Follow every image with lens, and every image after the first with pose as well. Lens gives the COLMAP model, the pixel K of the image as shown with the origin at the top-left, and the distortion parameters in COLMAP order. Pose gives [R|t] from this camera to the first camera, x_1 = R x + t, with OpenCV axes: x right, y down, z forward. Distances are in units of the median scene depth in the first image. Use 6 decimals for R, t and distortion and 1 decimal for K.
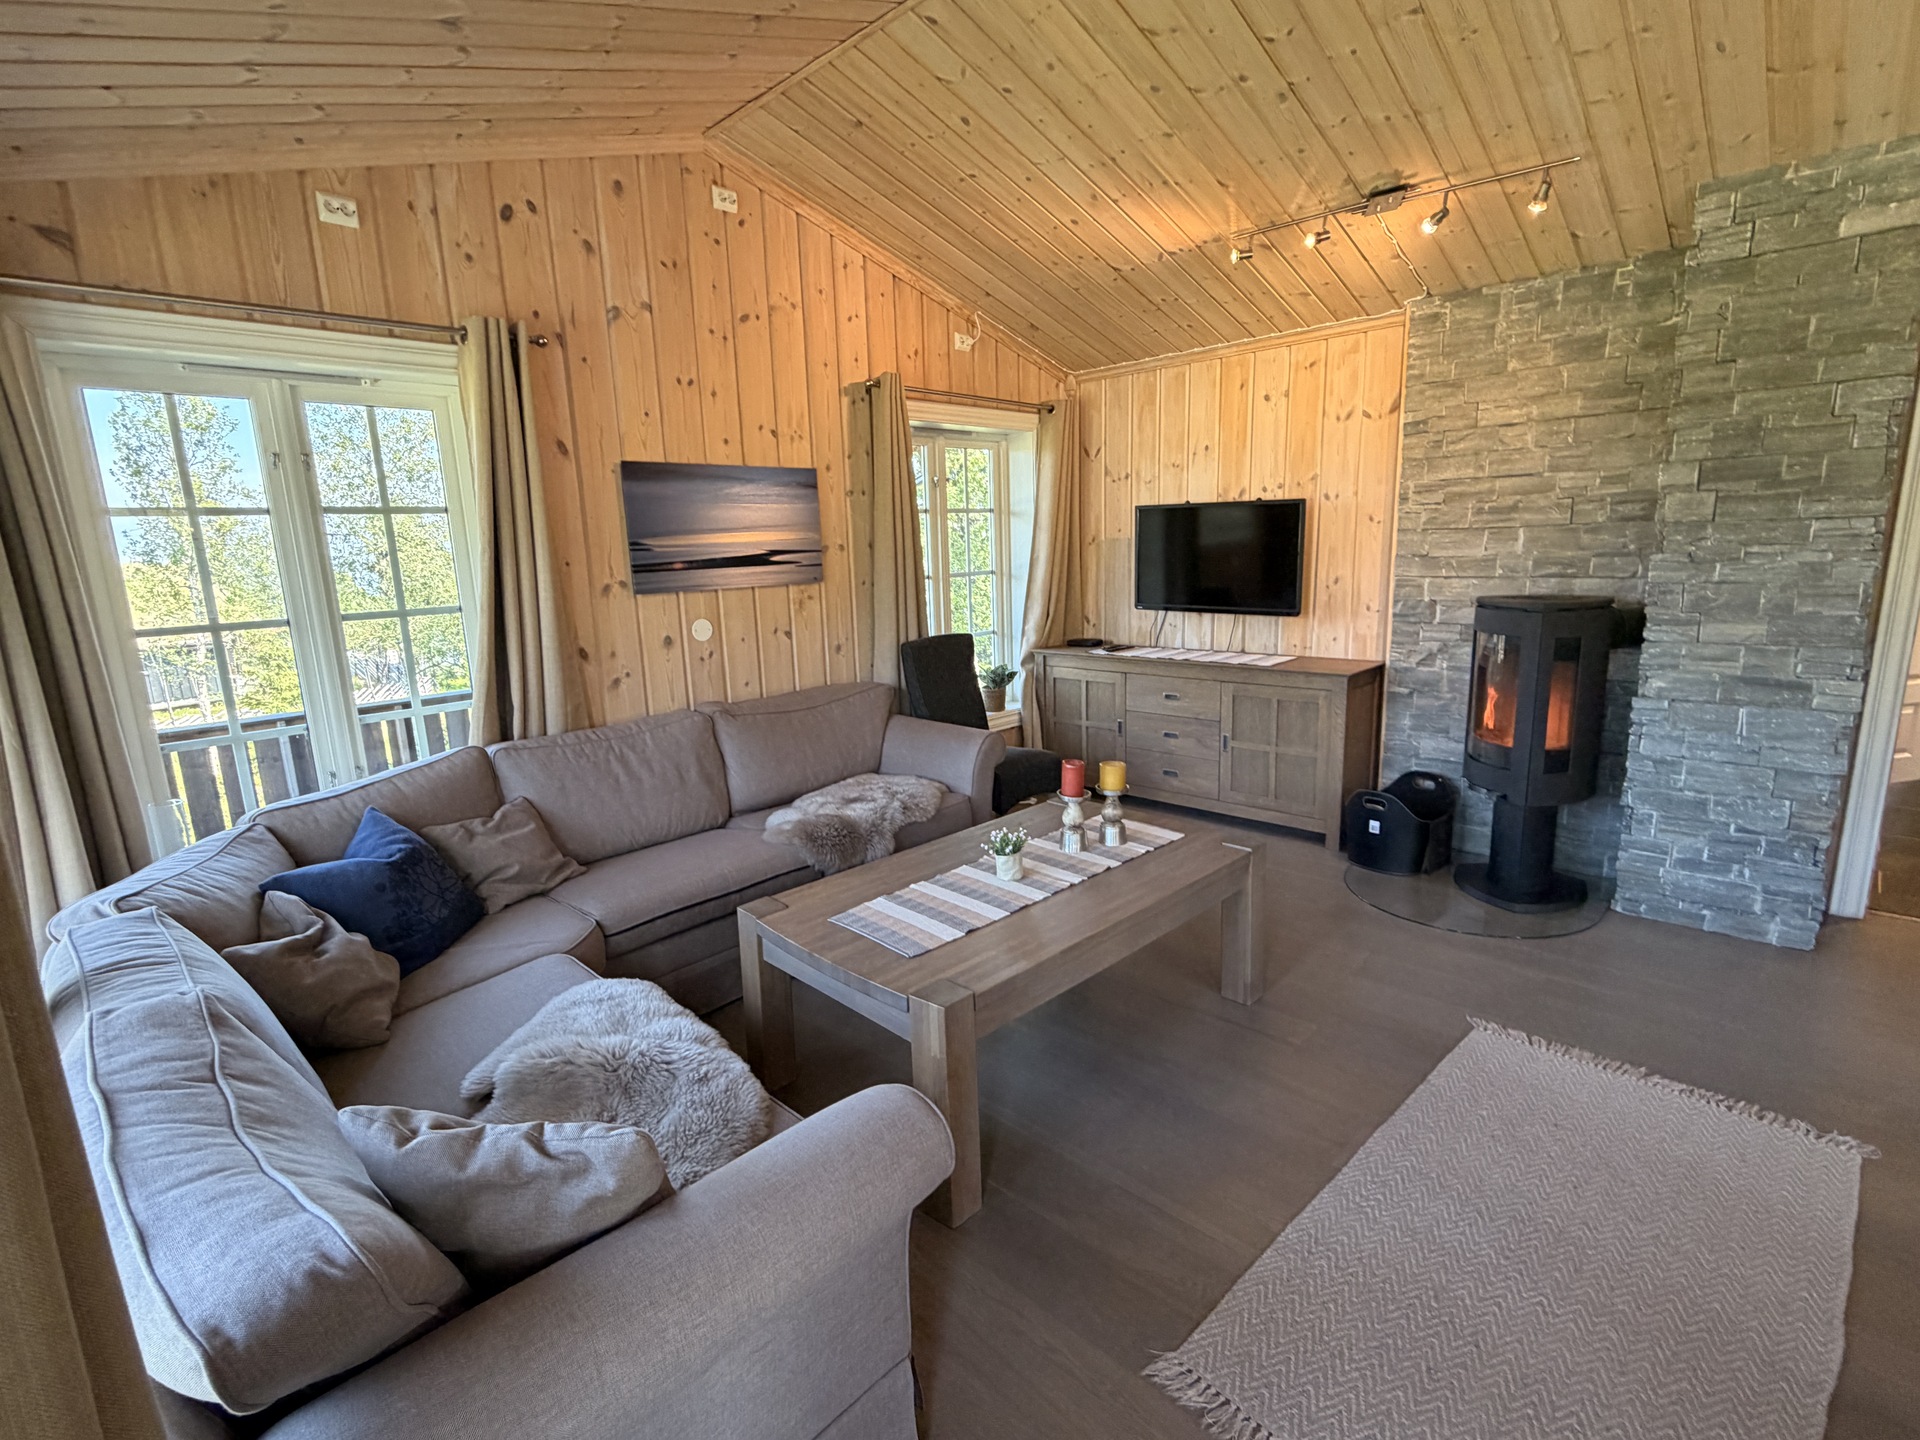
lens RADIAL K [[897.8, 0, 960.9], [0, 897.8, 718.4], [0, 0, 1]] dist [-0.001818, 0.001764]
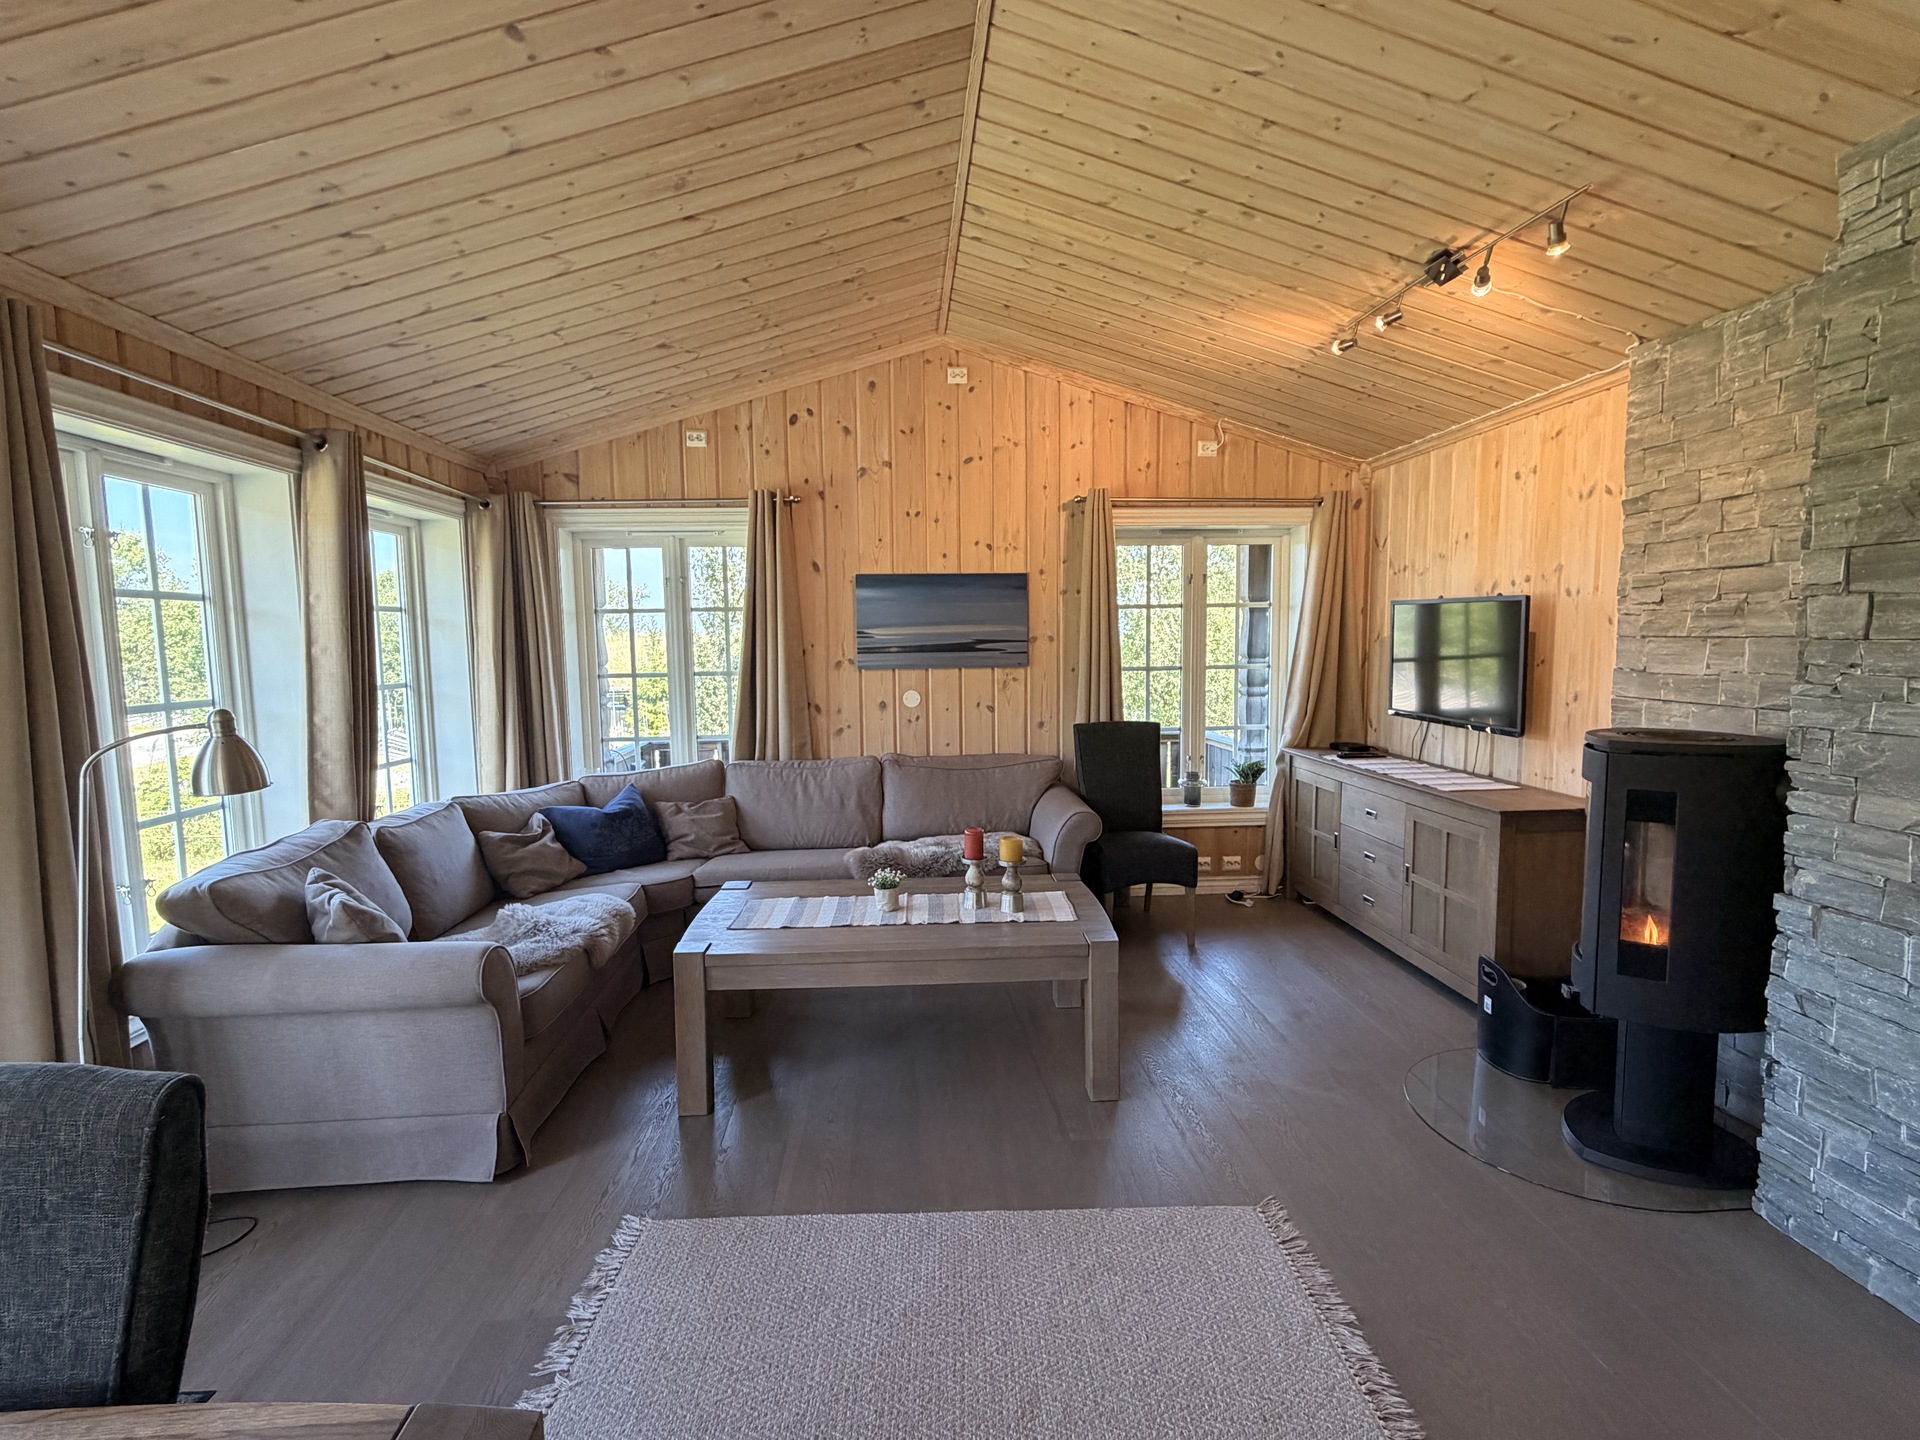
lens RADIAL K [[897.8, 0, 960.1], [0, 897.8, 721.4], [0, 0, 1]] dist [-0.001818, 0.001764]
pose [[0.748036, 0.087854, -0.657817, 0.668268], [-0.141961, 0.989439, -0.029287, -0.040996], [0.648297, 0.115292, 0.752608, 0.075492]]
